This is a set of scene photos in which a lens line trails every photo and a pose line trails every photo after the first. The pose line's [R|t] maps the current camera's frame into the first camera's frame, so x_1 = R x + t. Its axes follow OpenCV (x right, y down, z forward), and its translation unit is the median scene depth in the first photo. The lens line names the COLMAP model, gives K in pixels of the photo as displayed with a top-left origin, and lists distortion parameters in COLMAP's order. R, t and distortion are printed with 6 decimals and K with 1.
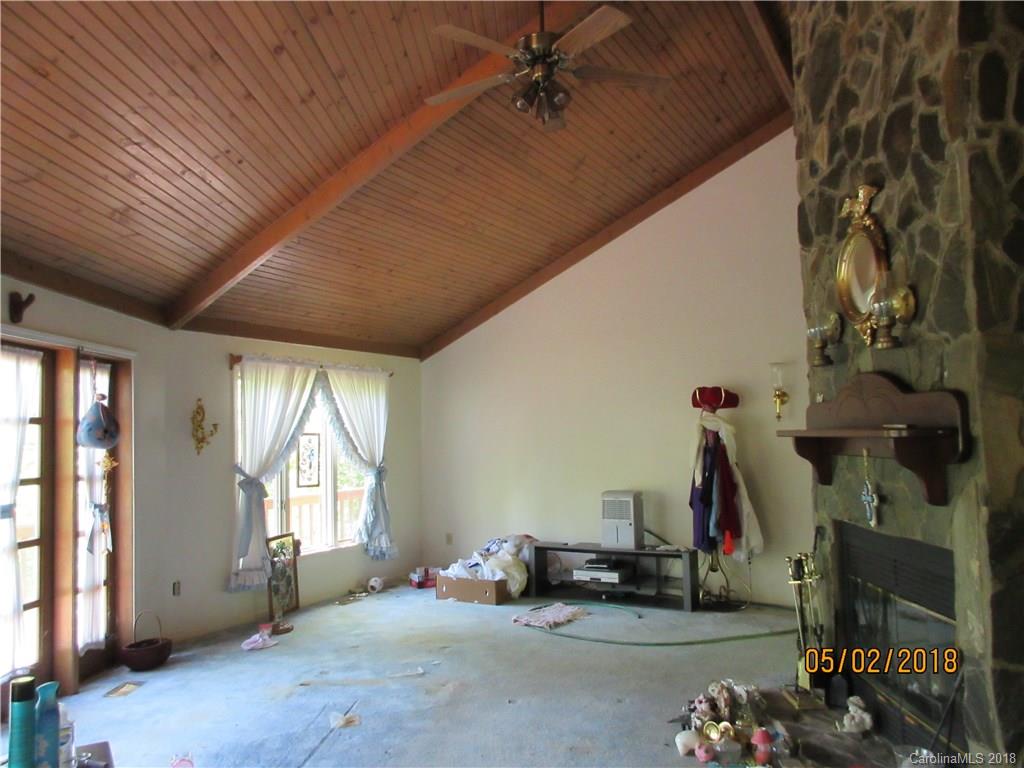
lens RADIAL K [[766.8, 0, 492.2], [0, 766.8, 383.7], [0, 0, 1]] dist [0.002434, -0.002436]
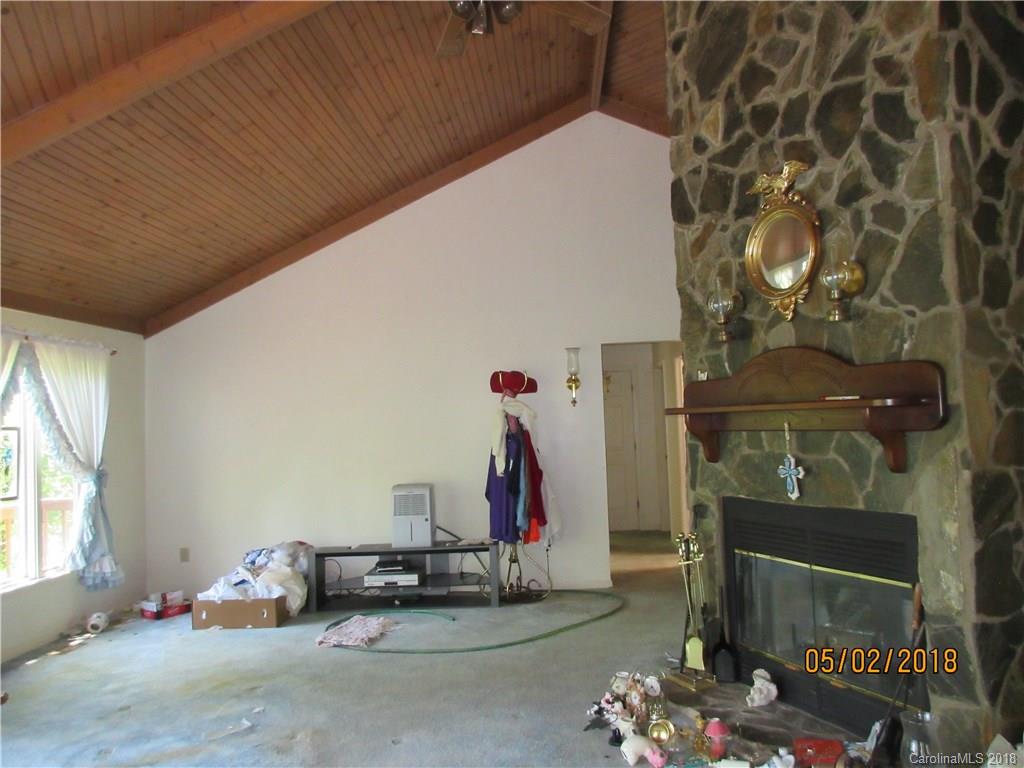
lens RADIAL K [[774.9, 0, 507.1], [0, 774.9, 382.8], [0, 0, 1]] dist [-0.004249, 0.006706]
pose [[0.893108, 0.008340, 0.449766, -0.206095], [-0.009751, 0.999952, 0.000821, 0.023799], [-0.449737, -0.005119, 0.893146, 0.174865]]
